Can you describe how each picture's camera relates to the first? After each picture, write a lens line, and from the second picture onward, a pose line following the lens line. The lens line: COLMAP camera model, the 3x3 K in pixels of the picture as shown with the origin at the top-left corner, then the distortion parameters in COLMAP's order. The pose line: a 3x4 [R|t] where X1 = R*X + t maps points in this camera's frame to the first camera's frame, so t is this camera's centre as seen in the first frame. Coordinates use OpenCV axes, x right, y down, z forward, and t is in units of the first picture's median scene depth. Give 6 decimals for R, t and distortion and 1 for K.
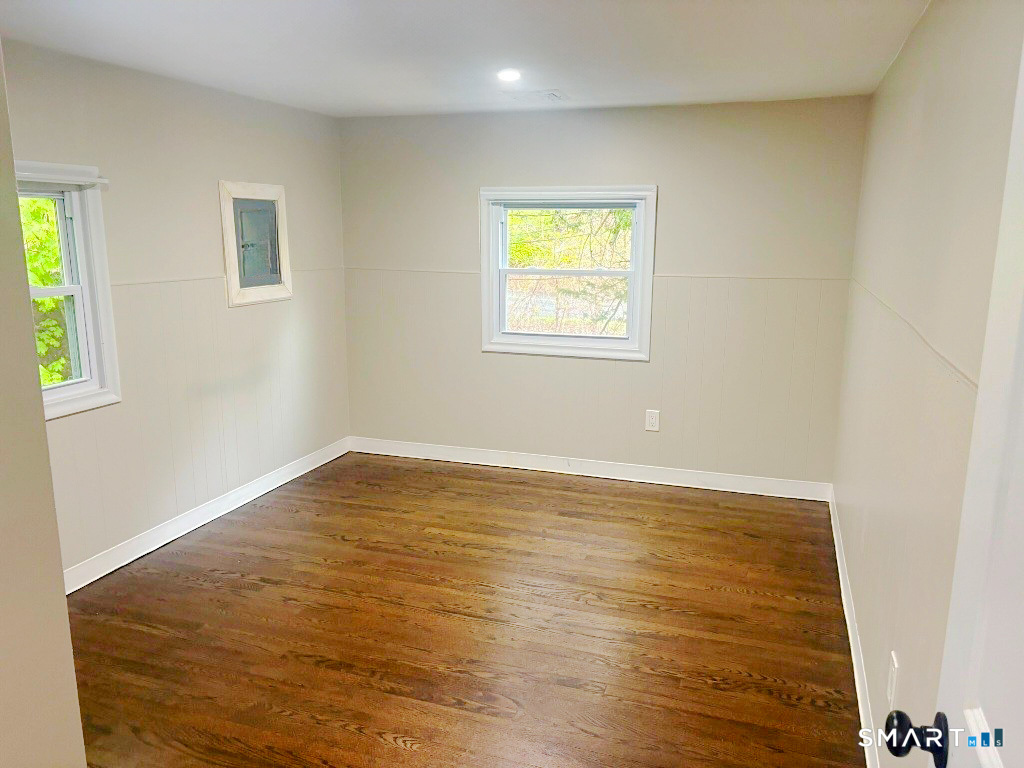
lens RADIAL K [[773.2, 0, 511.9], [0, 773.2, 387.0], [0, 0, 1]] dist [0.018644, -0.014962]
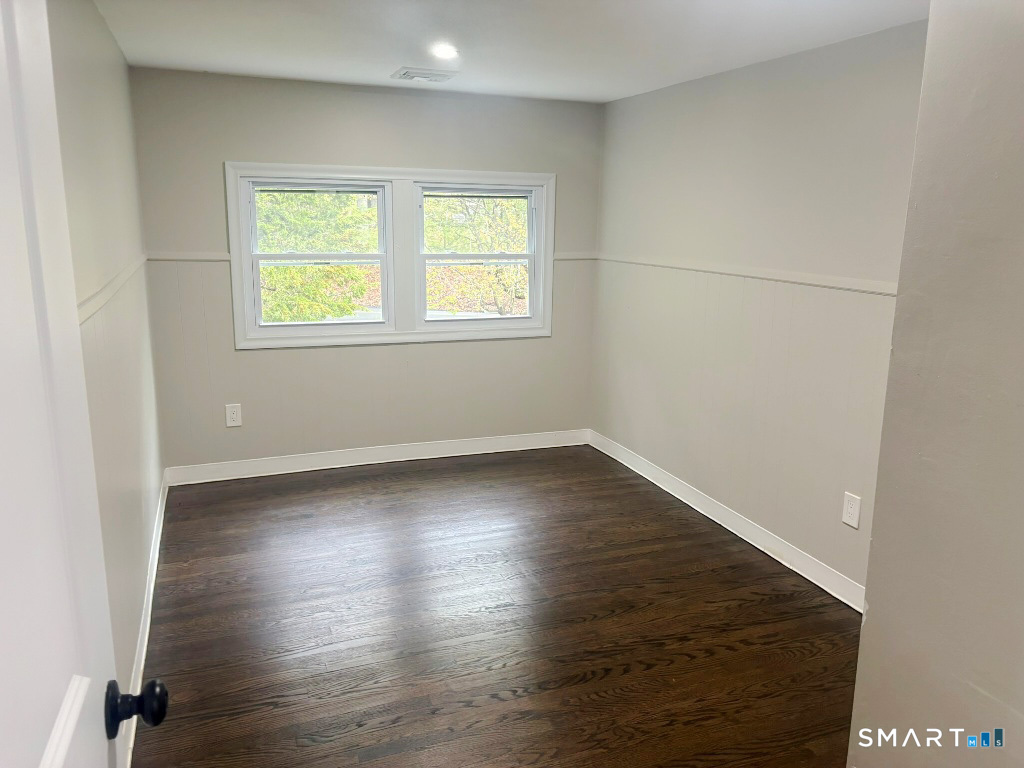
lens RADIAL K [[773.2, 0, 513.6], [0, 773.2, 381.3], [0, 0, 1]] dist [0.018644, -0.014962]
pose [[0.759607, -0.129090, 0.637443, -0.425057], [0.117895, 0.991197, 0.060240, -0.032248], [-0.639608, 0.029393, 0.768139, 0.154015]]
